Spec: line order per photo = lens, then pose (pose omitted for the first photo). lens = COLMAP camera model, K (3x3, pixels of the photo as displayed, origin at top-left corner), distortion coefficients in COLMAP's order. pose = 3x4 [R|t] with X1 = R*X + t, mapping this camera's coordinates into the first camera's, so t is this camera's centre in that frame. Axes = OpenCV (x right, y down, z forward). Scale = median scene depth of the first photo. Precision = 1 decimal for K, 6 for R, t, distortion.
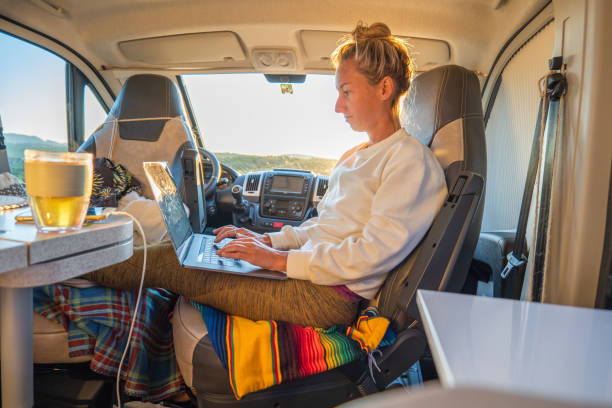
lens RADIAL K [[373.9, 0, 311.1], [0, 373.9, 208.4], [0, 0, 1]] dist [-0.027142, 0.008796]
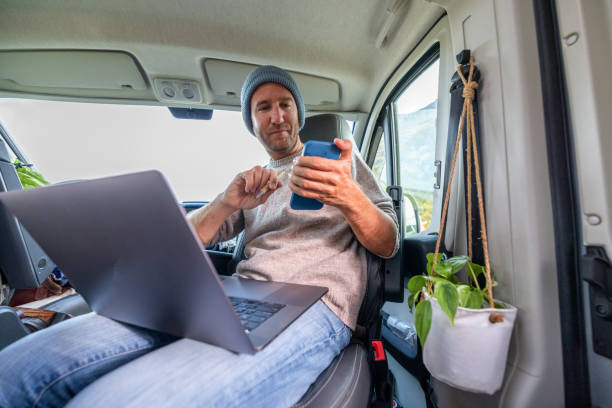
lens RADIAL K [[261.9, 0, 308.4], [0, 261.9, 207.3], [0, 0, 1]] dist [0.001739, -0.000098]
pose [[0.948767, -0.040292, 0.313397, 0.001357], [0.082731, 0.988913, -0.123317, 0.049393], [-0.304954, 0.142927, 0.941581, 0.368440]]
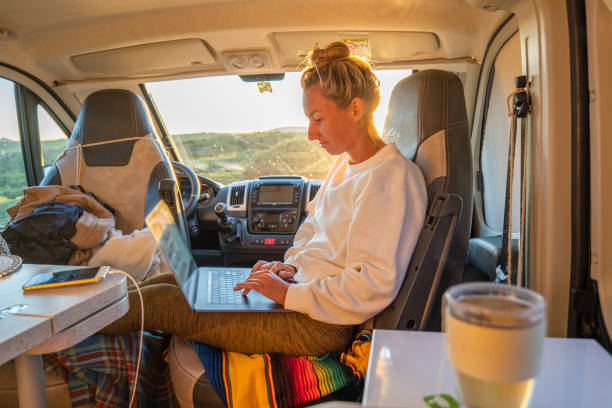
lens RADIAL K [[483.4, 0, 314.2], [0, 483.4, 206.9], [0, 0, 1]] dist [0.014382, -0.012701]
pose [[0.995970, -0.088880, -0.011979, 0.062954], [0.089260, 0.995350, 0.036220, -0.110039], [0.008704, -0.037144, 0.999272, -0.251973]]
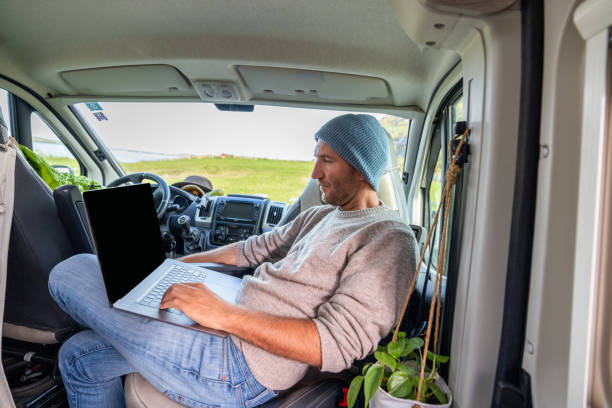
lens RADIAL K [[343.0, 0, 311.6], [0, 343.0, 205.6], [0, 0, 1]] dist [-0.000152, -0.001710]
pose [[0.999981, 0.004585, -0.004149, 0.223079], [-0.004501, 0.999790, 0.019988, -0.159370], [0.004240, -0.019969, 0.999792, 0.111414]]
